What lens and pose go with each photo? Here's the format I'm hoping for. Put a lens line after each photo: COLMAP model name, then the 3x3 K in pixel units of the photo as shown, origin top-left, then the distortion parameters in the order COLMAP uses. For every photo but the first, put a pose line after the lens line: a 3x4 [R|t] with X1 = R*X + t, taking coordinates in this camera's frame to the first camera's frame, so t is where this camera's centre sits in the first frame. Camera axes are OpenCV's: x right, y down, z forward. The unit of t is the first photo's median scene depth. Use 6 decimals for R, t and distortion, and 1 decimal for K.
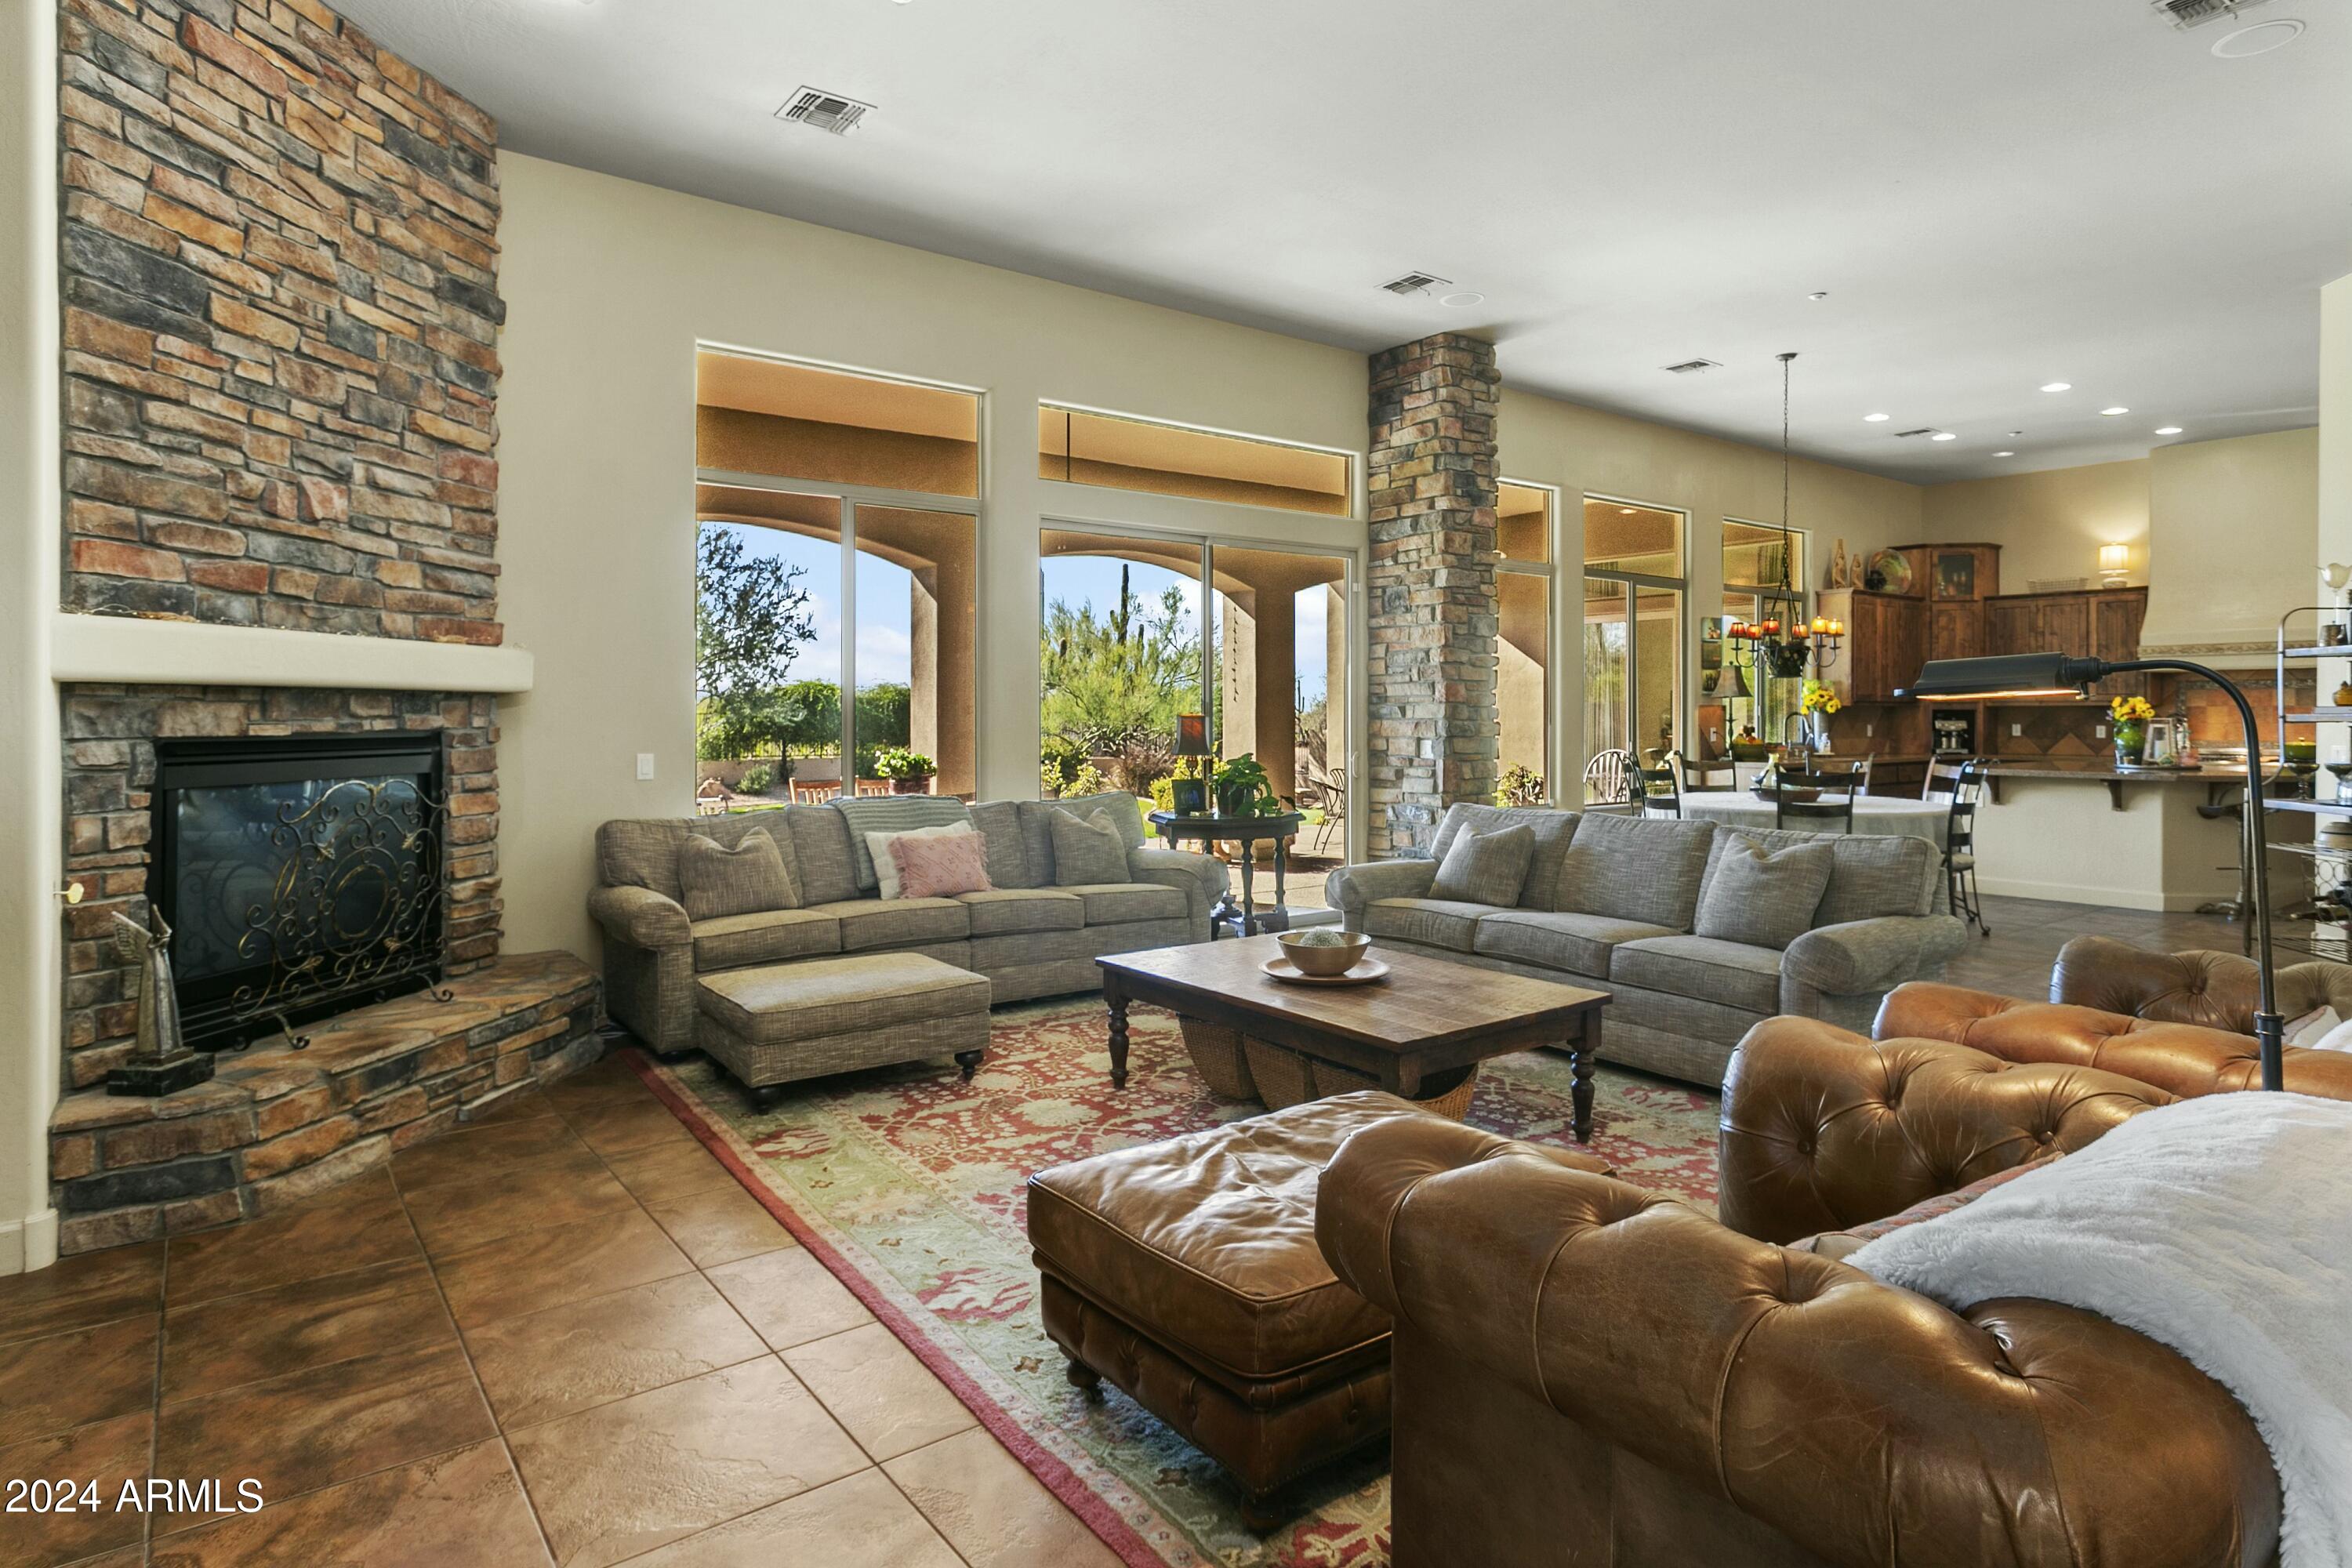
lens RADIAL K [[1277.7, 0, 1191.7], [0, 1277.7, 717.4], [0, 0, 1]] dist [-0.001426, 0.002178]
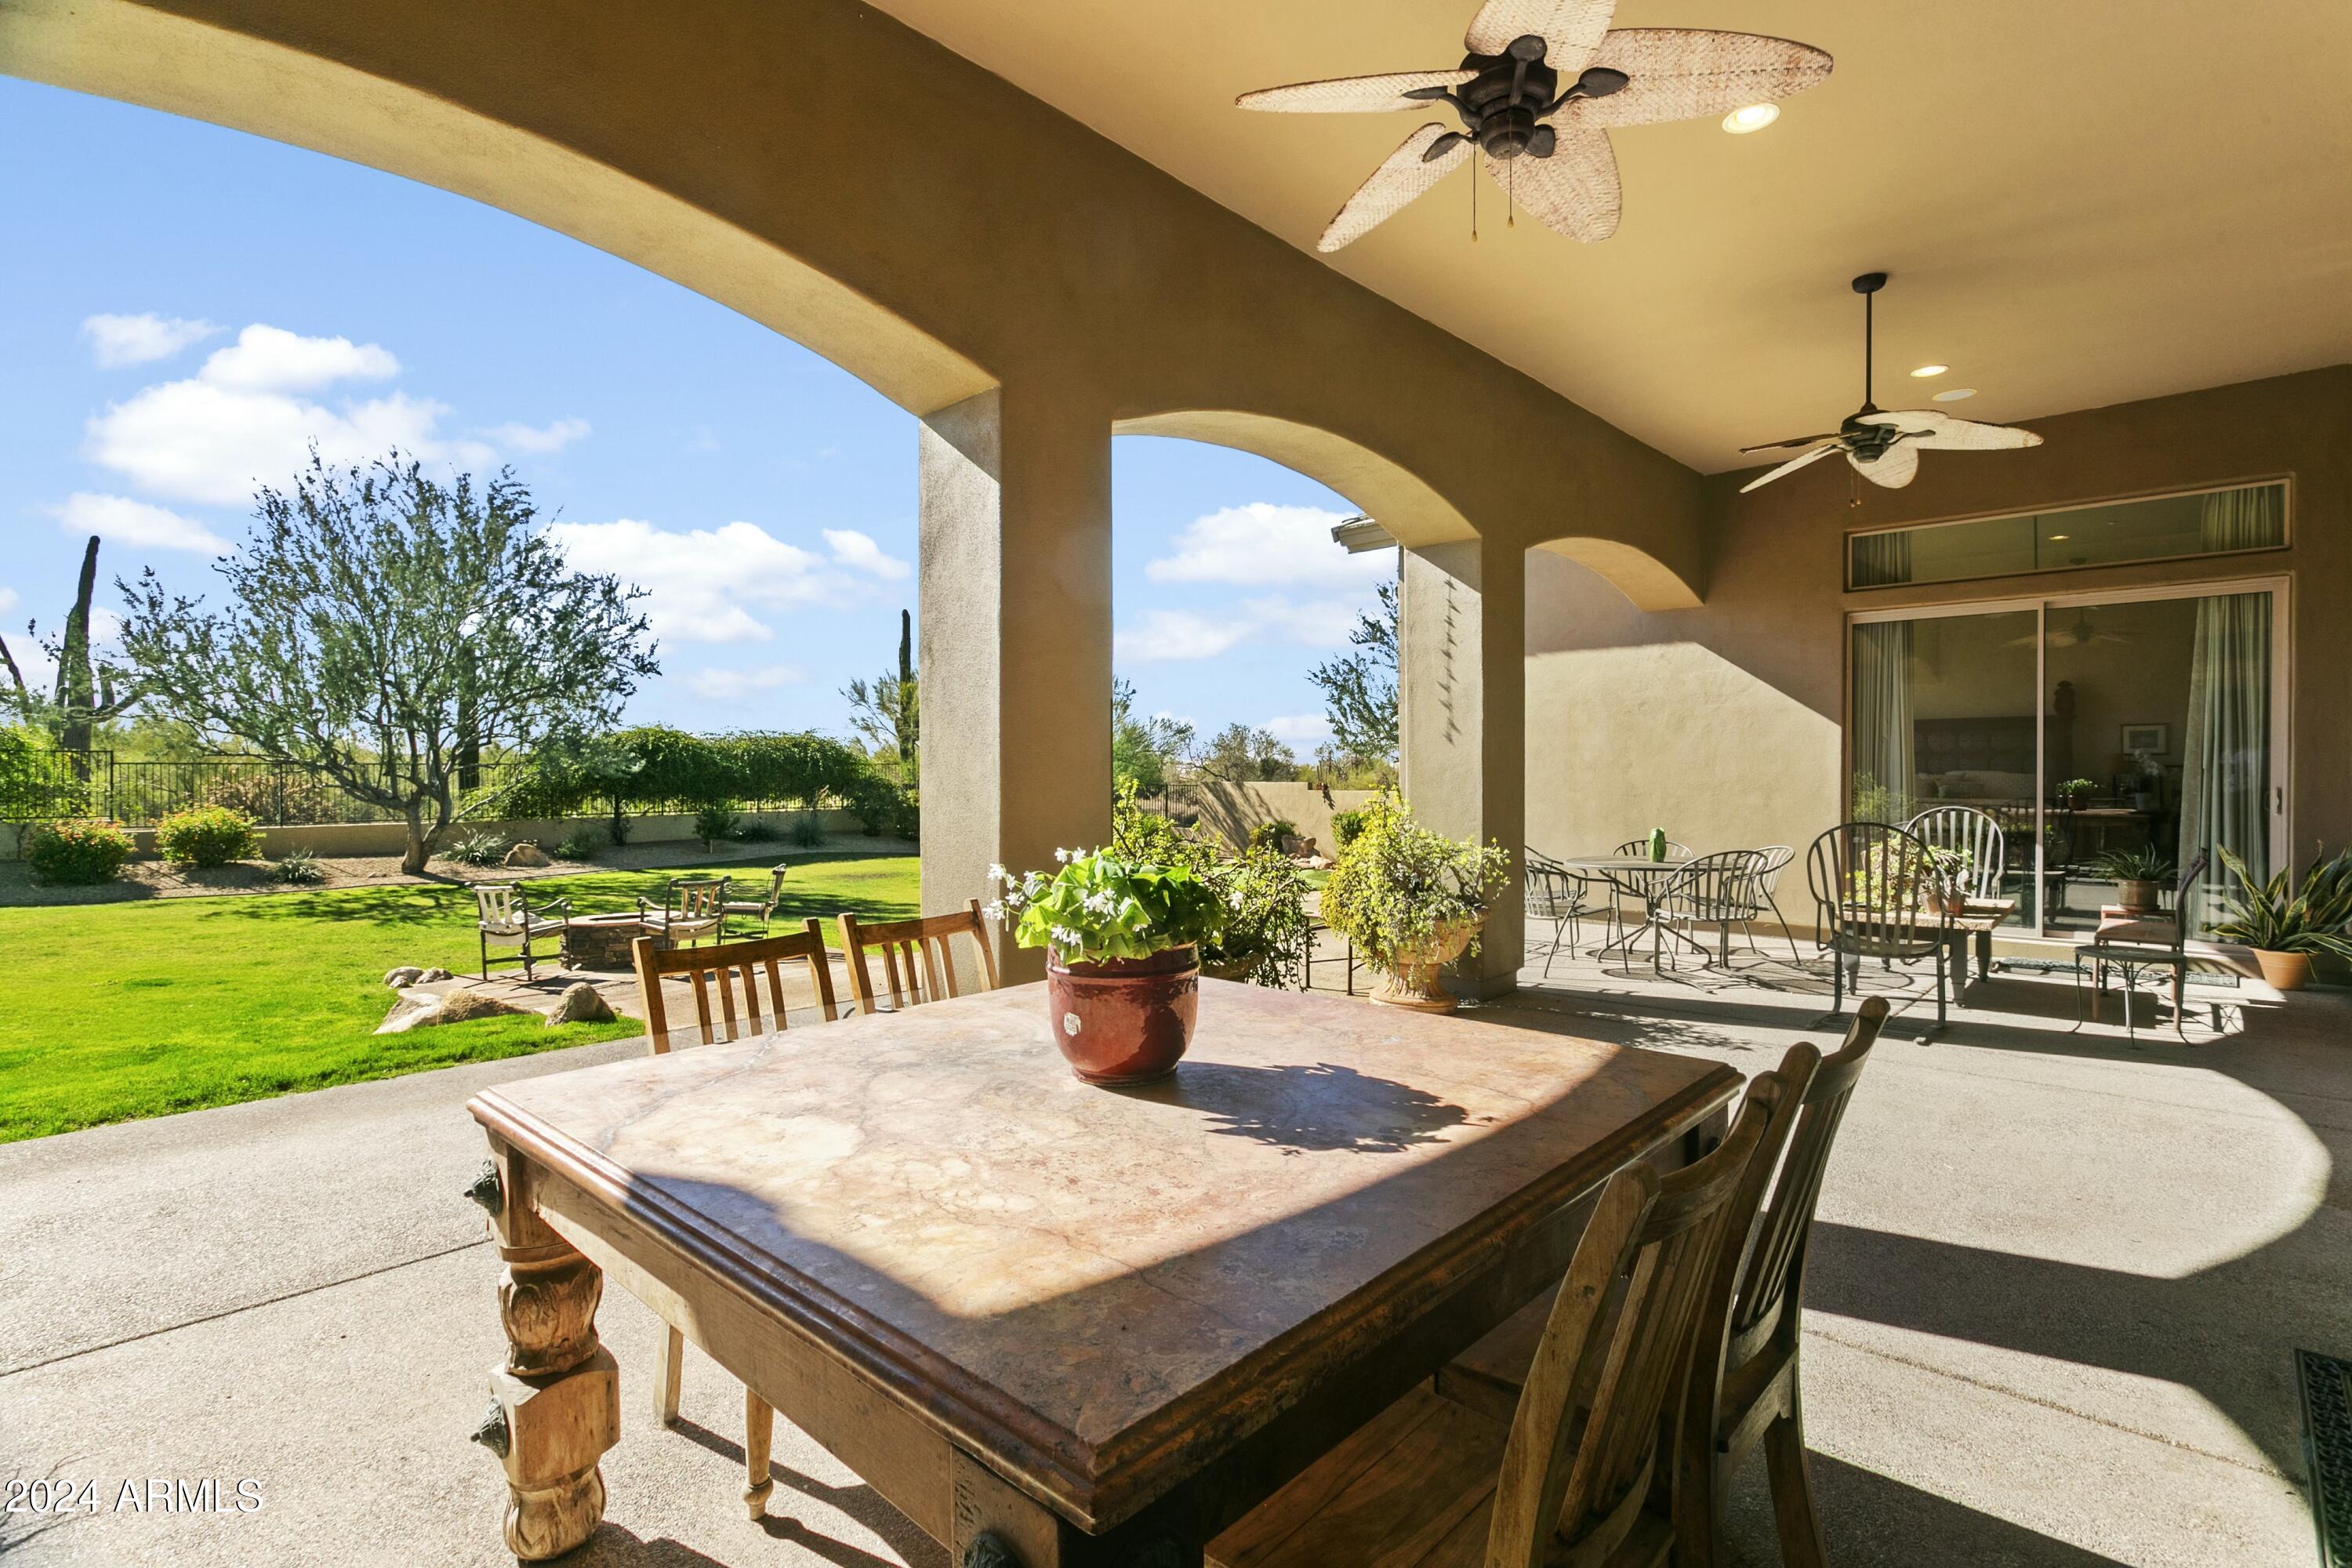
lens RADIAL K [[1123.2, 0, 1247.3], [0, 1123.2, 762.1], [0, 0, 1]] dist [0.000934, 0.001250]
pose [[0.979805, 0.000459, 0.199956, -0.256862], [0.001198, 0.999966, -0.008161, 0.010754], [-0.199953, 0.008236, 0.979771, 0.817927]]
